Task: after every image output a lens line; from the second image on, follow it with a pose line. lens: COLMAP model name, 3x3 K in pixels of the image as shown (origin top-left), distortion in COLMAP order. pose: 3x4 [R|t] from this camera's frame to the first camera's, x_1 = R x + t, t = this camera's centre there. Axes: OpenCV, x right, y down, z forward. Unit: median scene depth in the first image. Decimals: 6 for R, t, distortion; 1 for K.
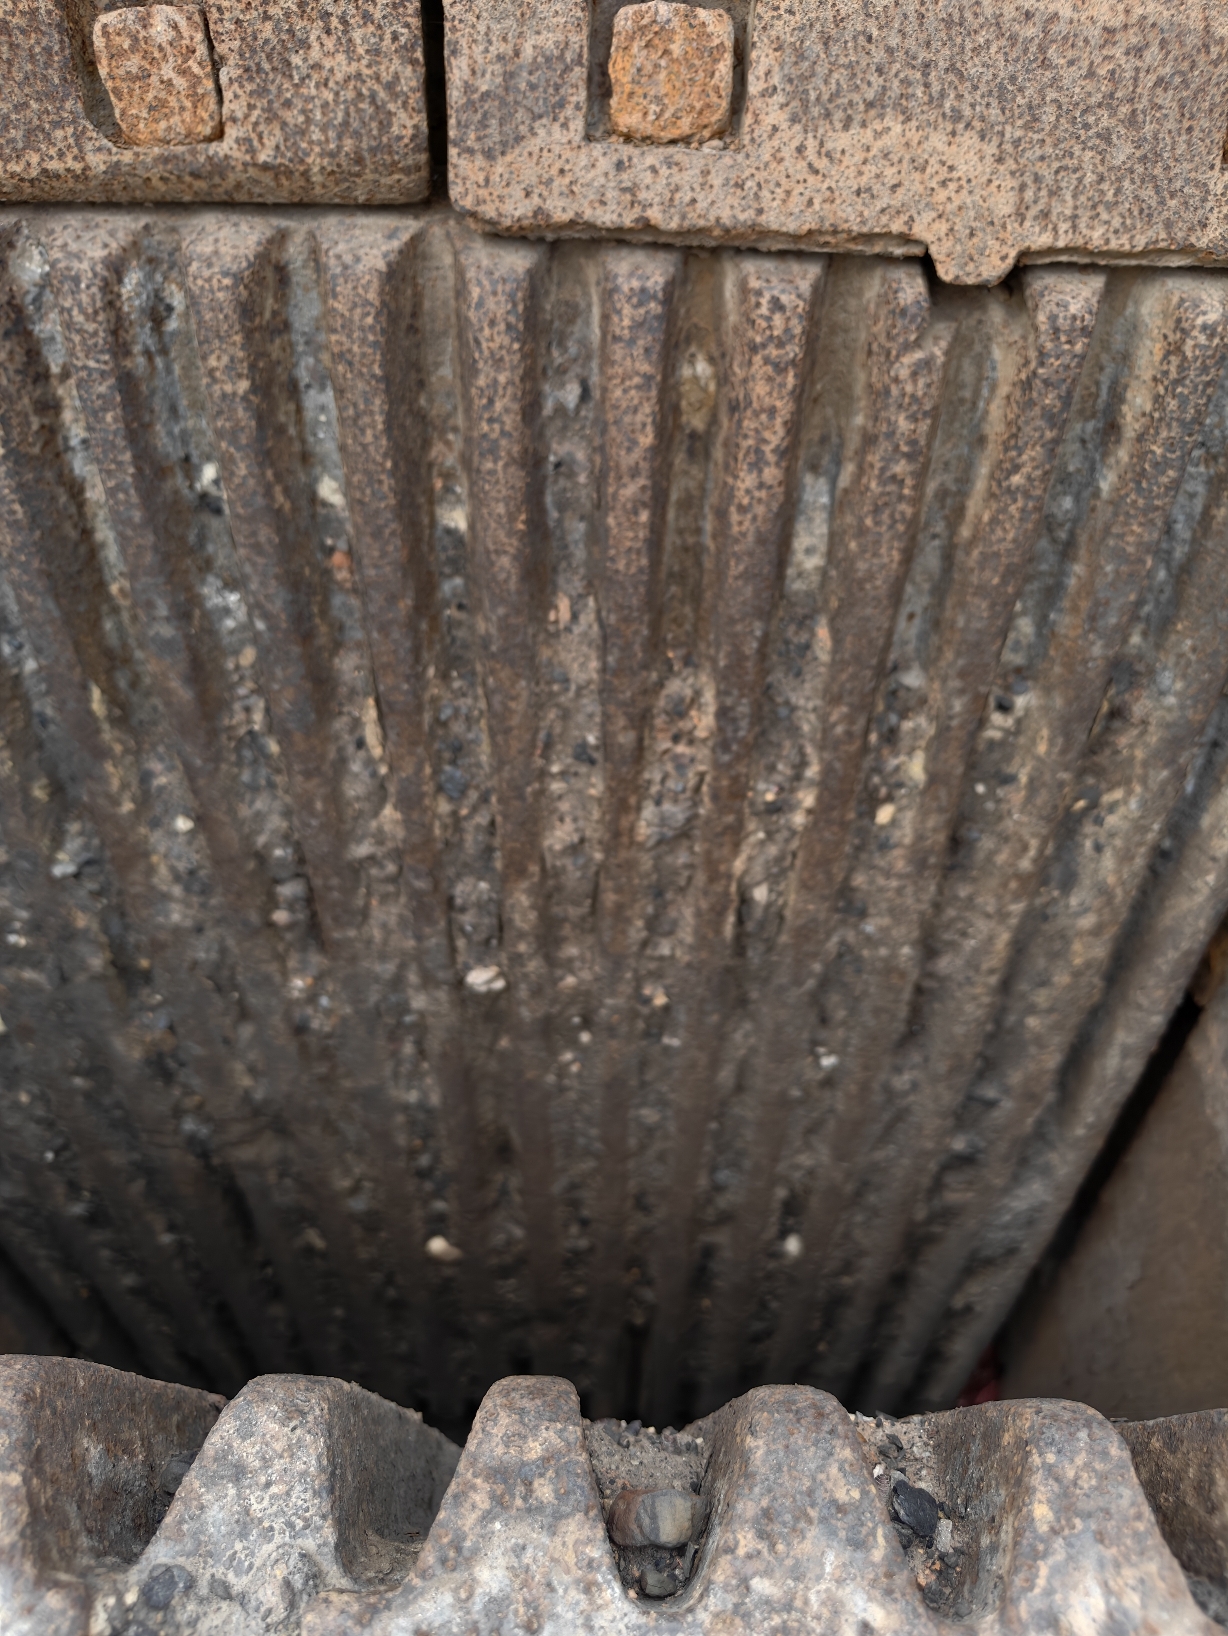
lens RADIAL K [[1139.4, 0, 610.9], [0, 1139.4, 829.8], [0, 0, 1]] dist [0.010911, -0.028629]
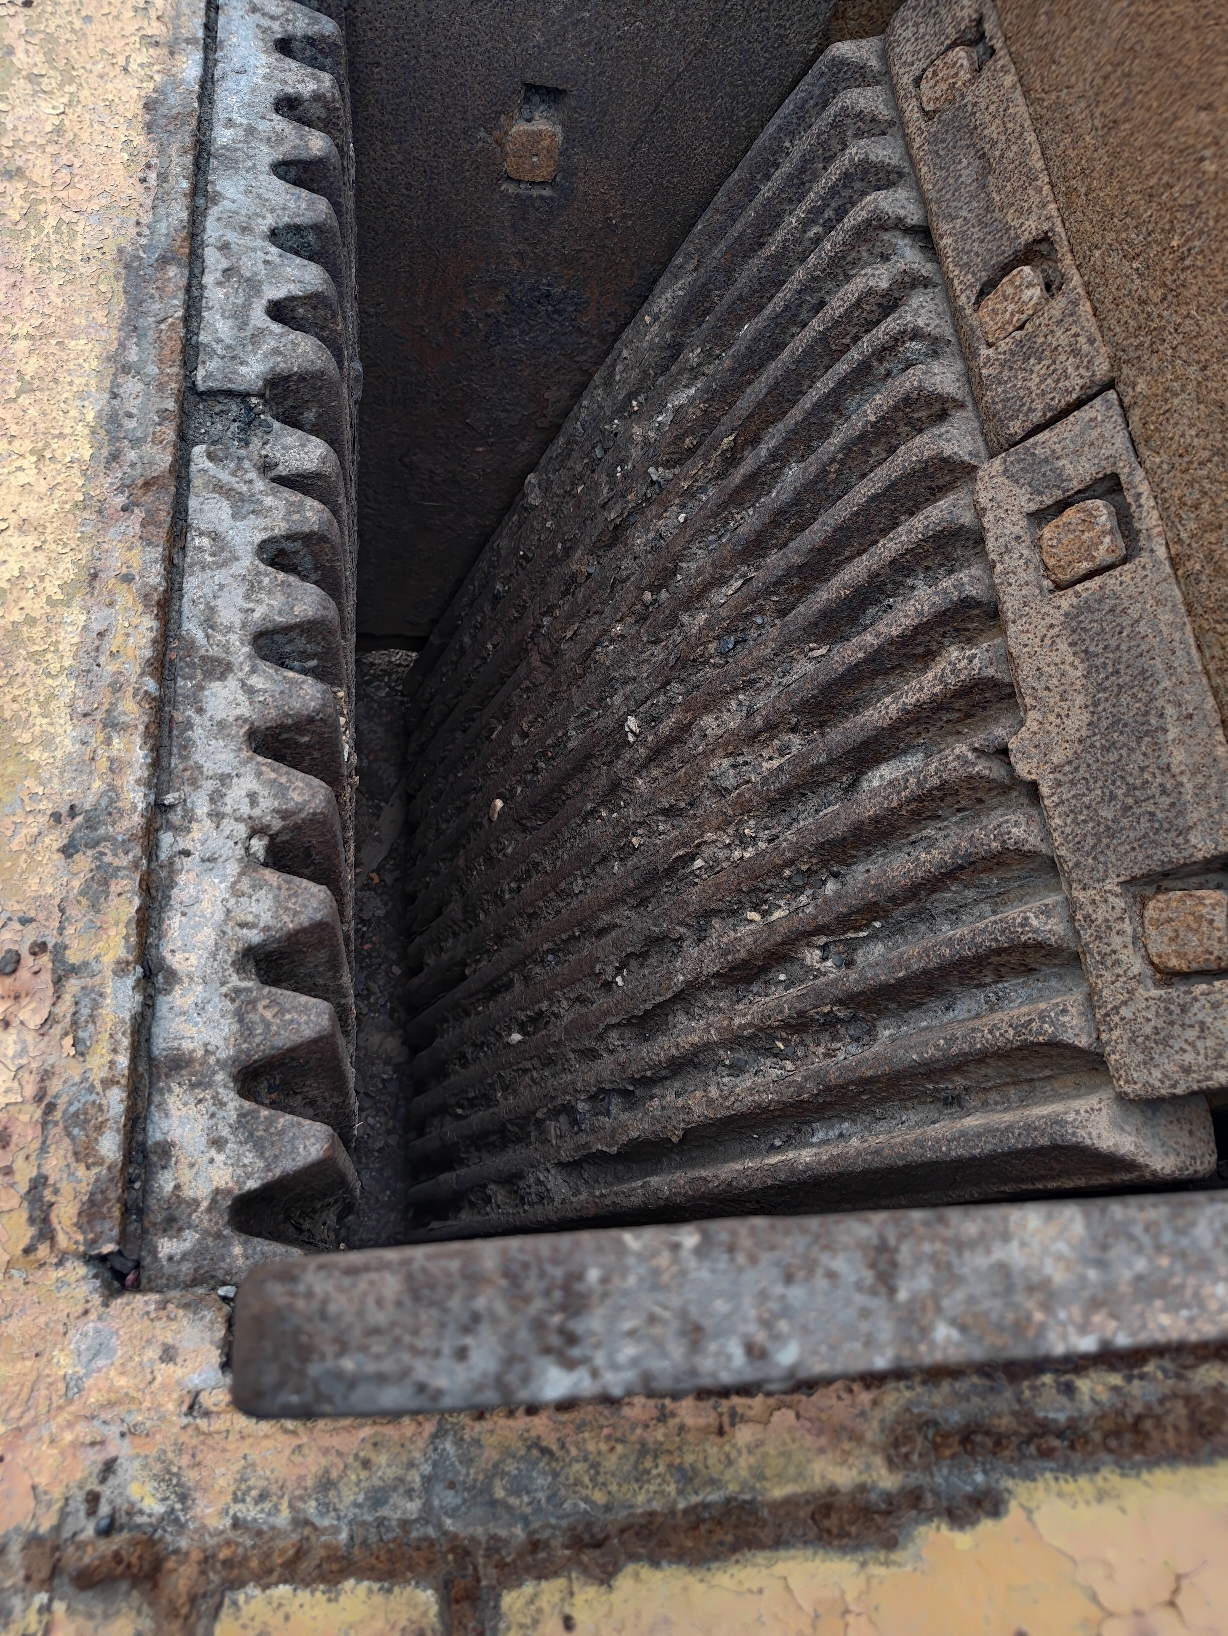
lens RADIAL K [[1139.4, 0, 619.7], [0, 1139.4, 821.5], [0, 0, 1]] dist [0.010911, -0.028629]
pose [[0.118071, 0.921531, -0.369918, 0.915756], [-0.929830, 0.233353, 0.284538, -0.417555], [0.348532, 0.310366, 0.884420, -0.520767]]
